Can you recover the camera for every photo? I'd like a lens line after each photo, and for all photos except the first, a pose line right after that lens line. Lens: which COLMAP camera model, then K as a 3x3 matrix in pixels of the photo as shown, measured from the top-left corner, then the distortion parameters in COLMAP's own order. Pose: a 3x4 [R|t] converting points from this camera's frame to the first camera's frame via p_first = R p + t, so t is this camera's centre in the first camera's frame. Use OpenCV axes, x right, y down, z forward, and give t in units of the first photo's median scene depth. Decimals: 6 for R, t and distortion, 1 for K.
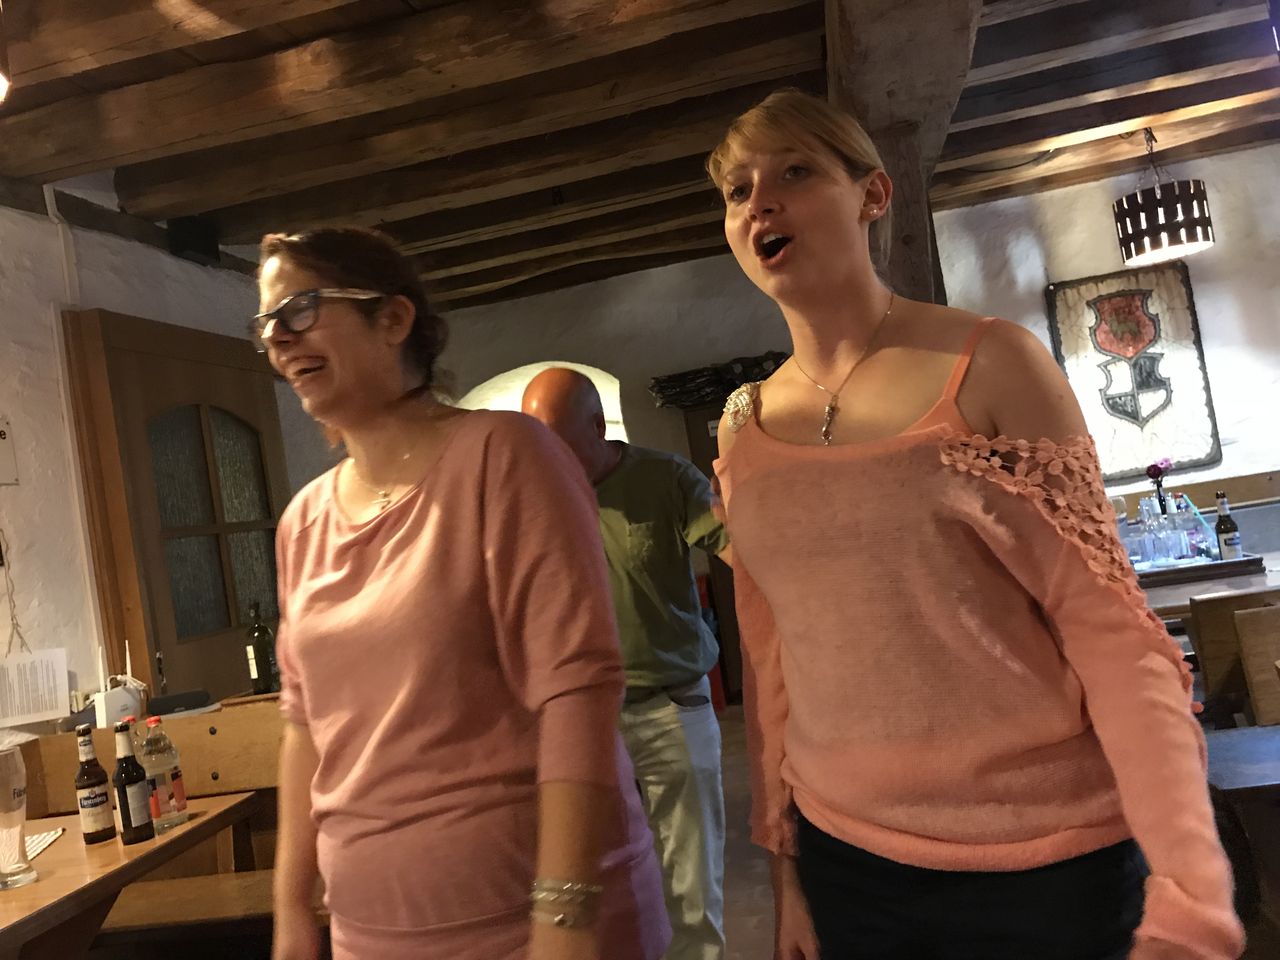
lens RADIAL K [[1046.2, 0, 630.1], [0, 1046.2, 473.7], [0, 0, 1]] dist [0.016149, -0.010850]
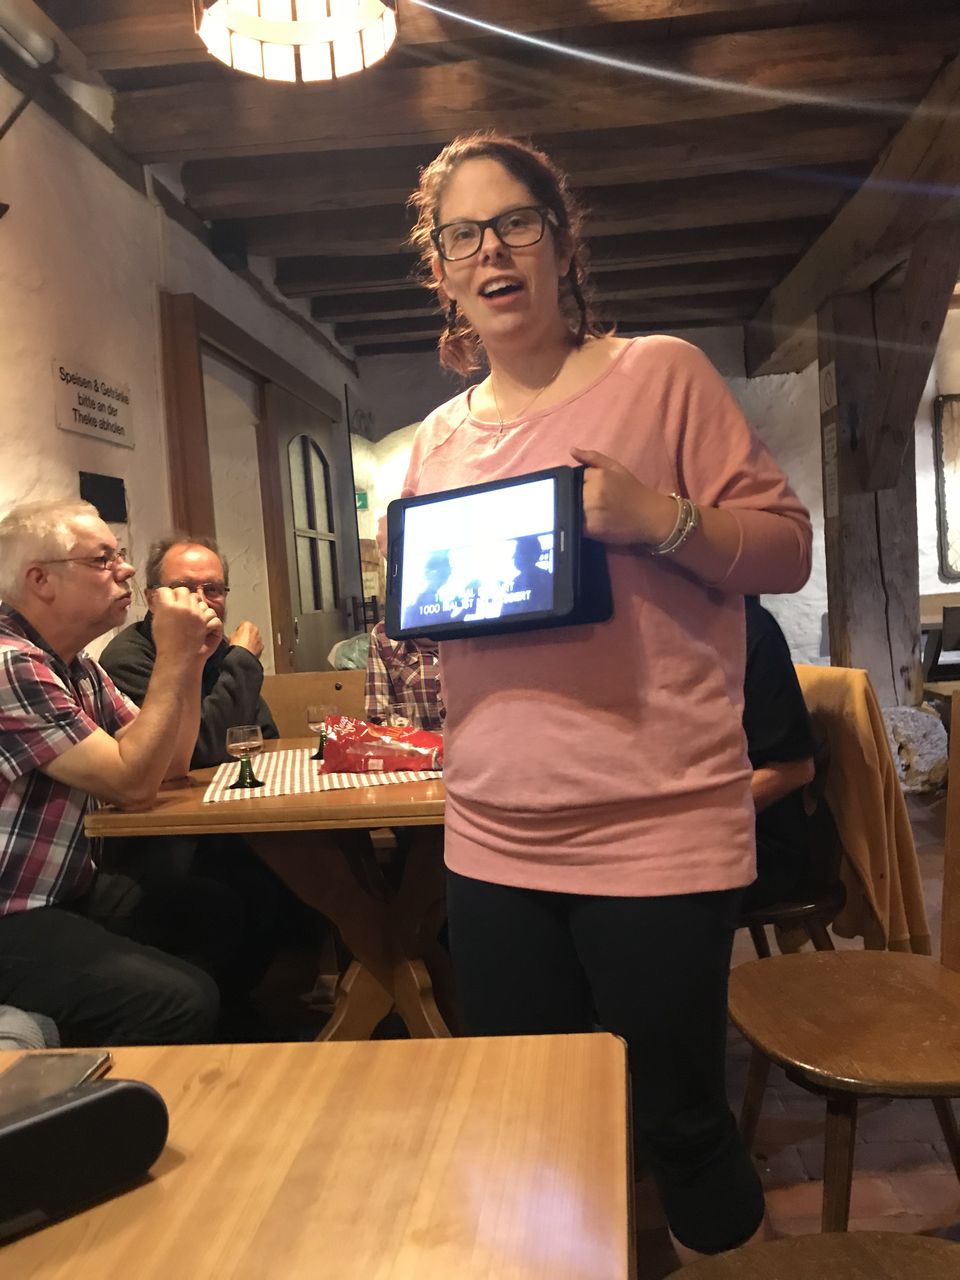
lens RADIAL K [[1052.0, 0, 480.0], [0, 1052.0, 640.0], [0, 0, 1]] dist [0.022472, -0.000788]
pose [[0.987886, 0.087326, 0.128275, -0.314769], [-0.094912, 0.994006, 0.054257, 0.096048], [-0.122768, -0.065775, 0.990253, -0.092402]]
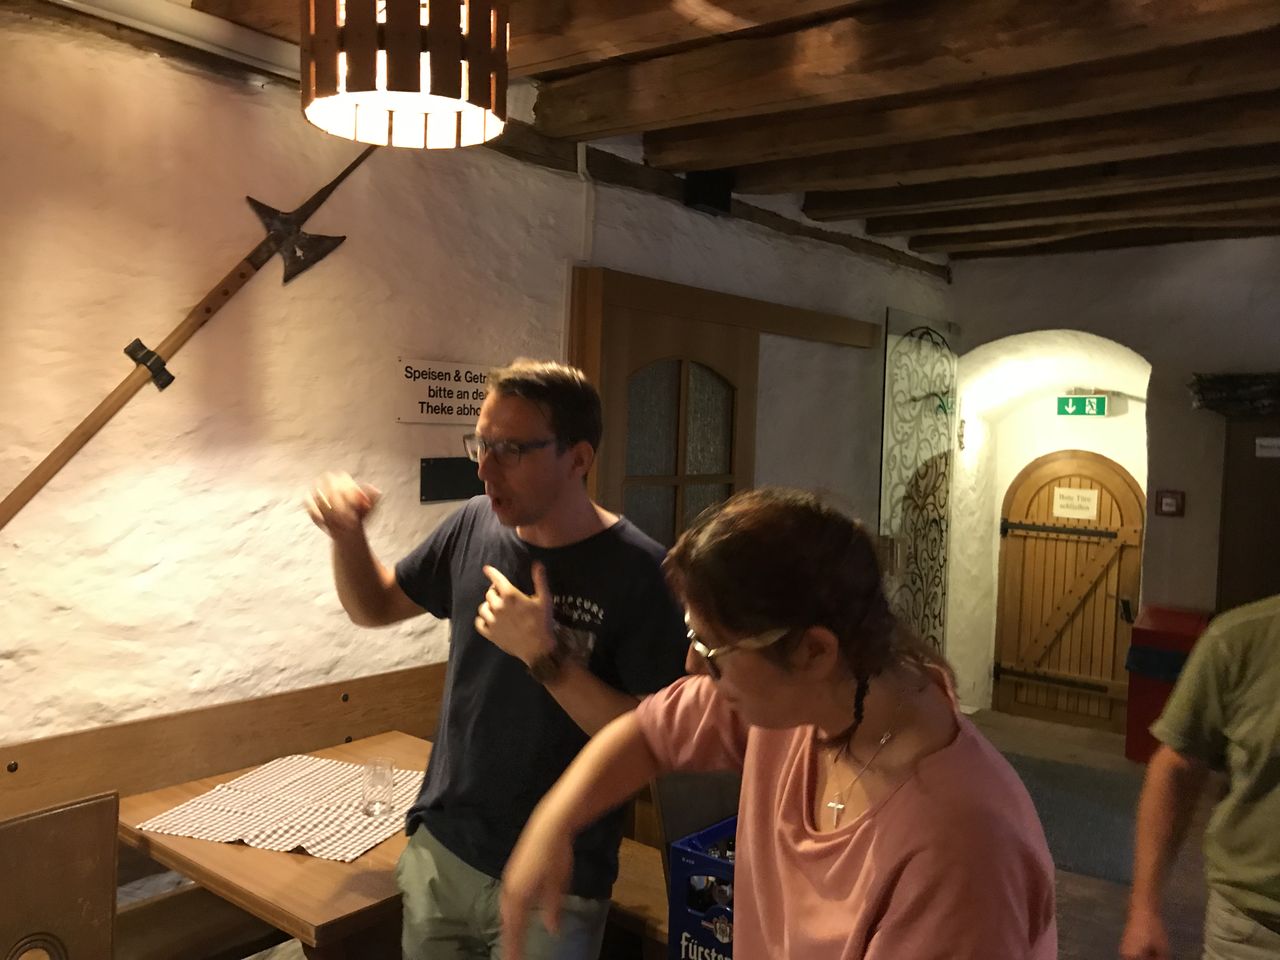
lens RADIAL K [[1052.0, 0, 640.0], [0, 1052.0, 480.0], [0, 0, 1]] dist [0.022472, -0.000788]
pose [[0.875727, 0.213964, -0.432807, 0.029799], [-0.161864, 0.974670, 0.154331, -0.112988], [0.454865, -0.065096, 0.888178, 0.057497]]
